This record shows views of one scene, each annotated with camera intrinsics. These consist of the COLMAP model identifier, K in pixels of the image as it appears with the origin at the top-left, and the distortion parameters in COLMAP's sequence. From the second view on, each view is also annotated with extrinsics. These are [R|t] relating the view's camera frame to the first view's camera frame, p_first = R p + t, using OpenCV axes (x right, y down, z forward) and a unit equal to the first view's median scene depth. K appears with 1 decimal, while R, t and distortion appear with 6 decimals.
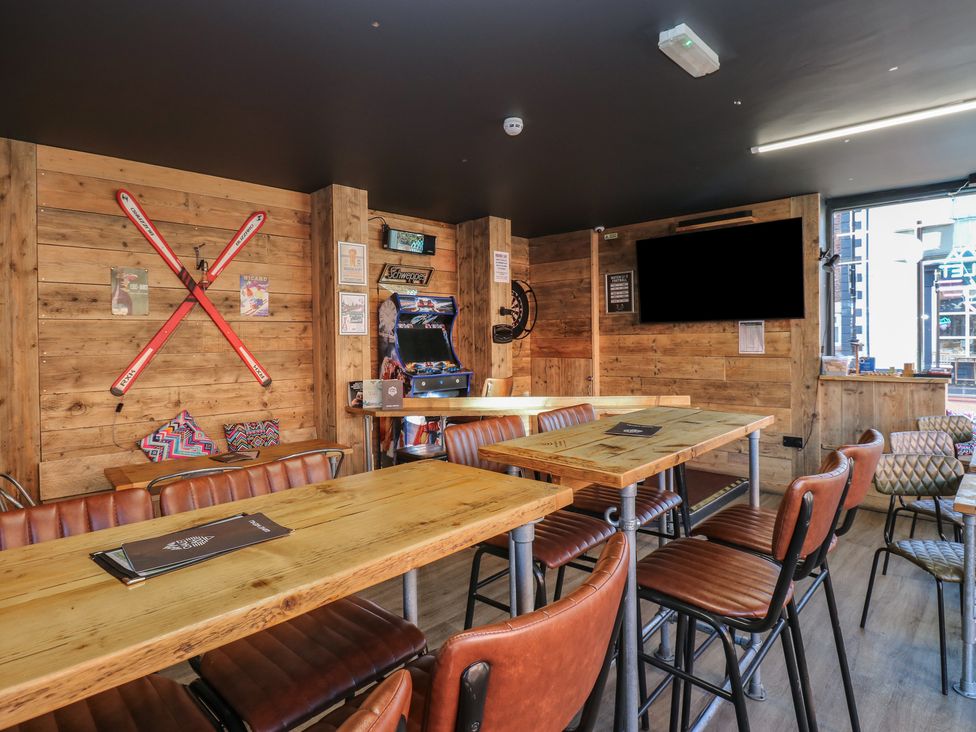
lens RADIAL K [[513.7, 0, 491.2], [0, 513.7, 351.5], [0, 0, 1]] dist [0.005568, -0.014643]
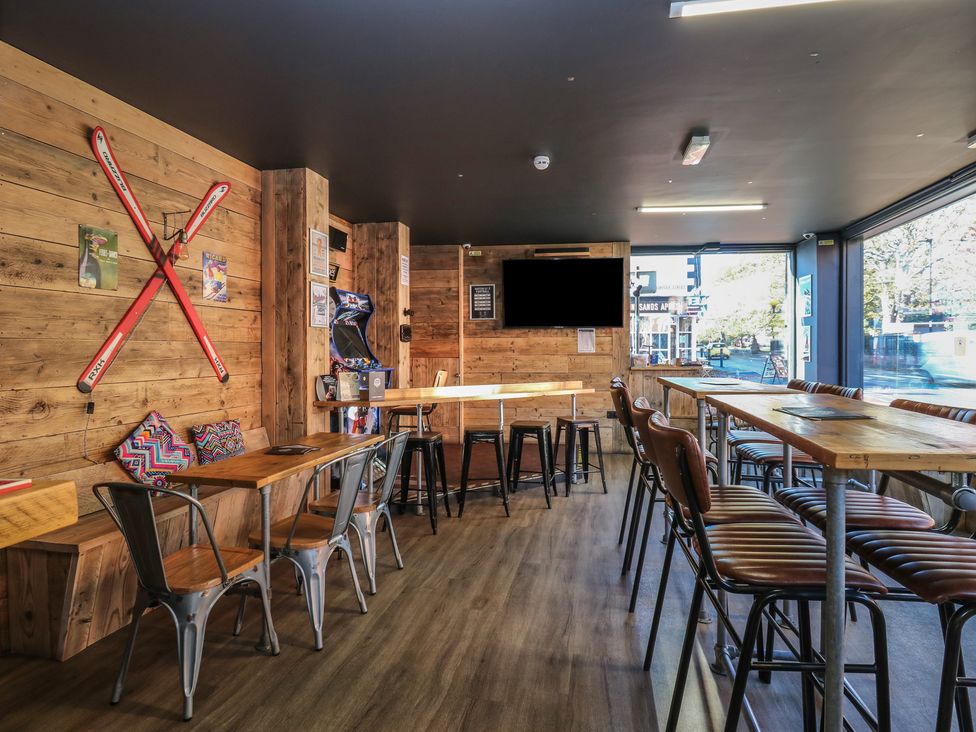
lens RADIAL K [[503.8, 0, 494.1], [0, 503.8, 360.2], [0, 0, 1]] dist [-0.002674, -0.012077]
pose [[0.829824, -0.000354, 0.558025, -0.553554], [0.004215, 0.999975, -0.005633, 0.038679], [-0.558010, 0.007027, 0.829805, 0.035128]]
